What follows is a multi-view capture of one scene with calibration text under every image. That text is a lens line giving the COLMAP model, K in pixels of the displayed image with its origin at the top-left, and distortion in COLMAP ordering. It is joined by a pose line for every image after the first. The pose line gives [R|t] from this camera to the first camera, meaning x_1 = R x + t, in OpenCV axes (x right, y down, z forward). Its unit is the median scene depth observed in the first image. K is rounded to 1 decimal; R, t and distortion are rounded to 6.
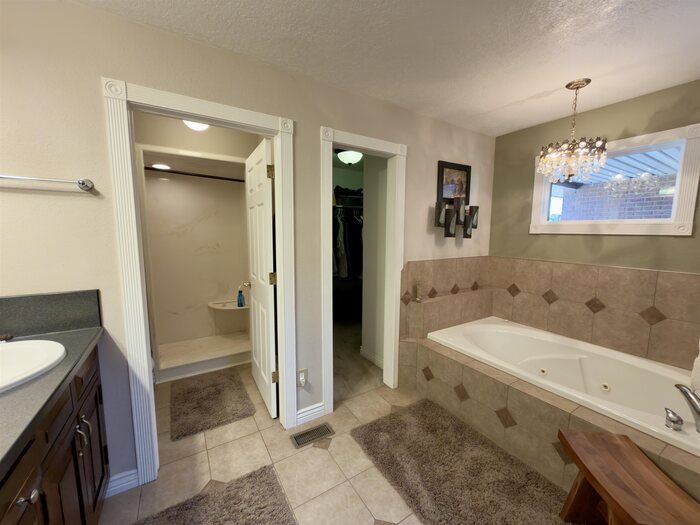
lens RADIAL K [[277.7, 0, 353.8], [0, 277.7, 263.2], [0, 0, 1]] dist [-0.003075, 0.000818]
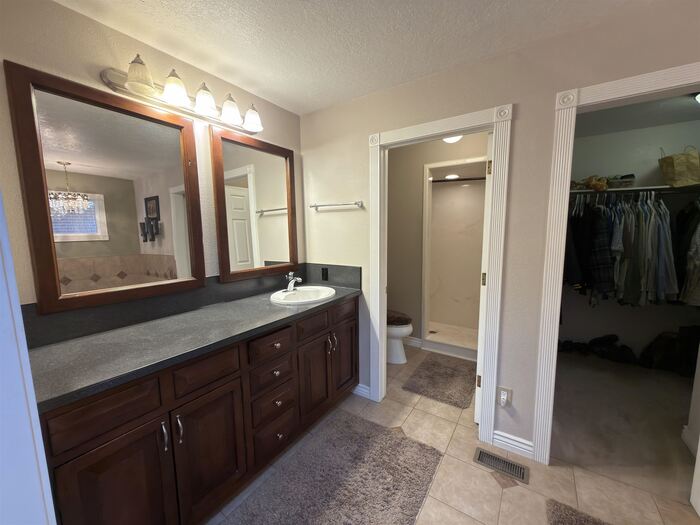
lens RADIAL K [[277.7, 0, 349.7], [0, 277.7, 263.5], [0, 0, 1]] dist [-0.003075, 0.000818]
pose [[0.411609, 0.096123, -0.906277, 0.379835], [-0.091105, 0.993781, 0.064027, -0.017359], [0.906795, 0.056212, 0.417807, 0.173939]]
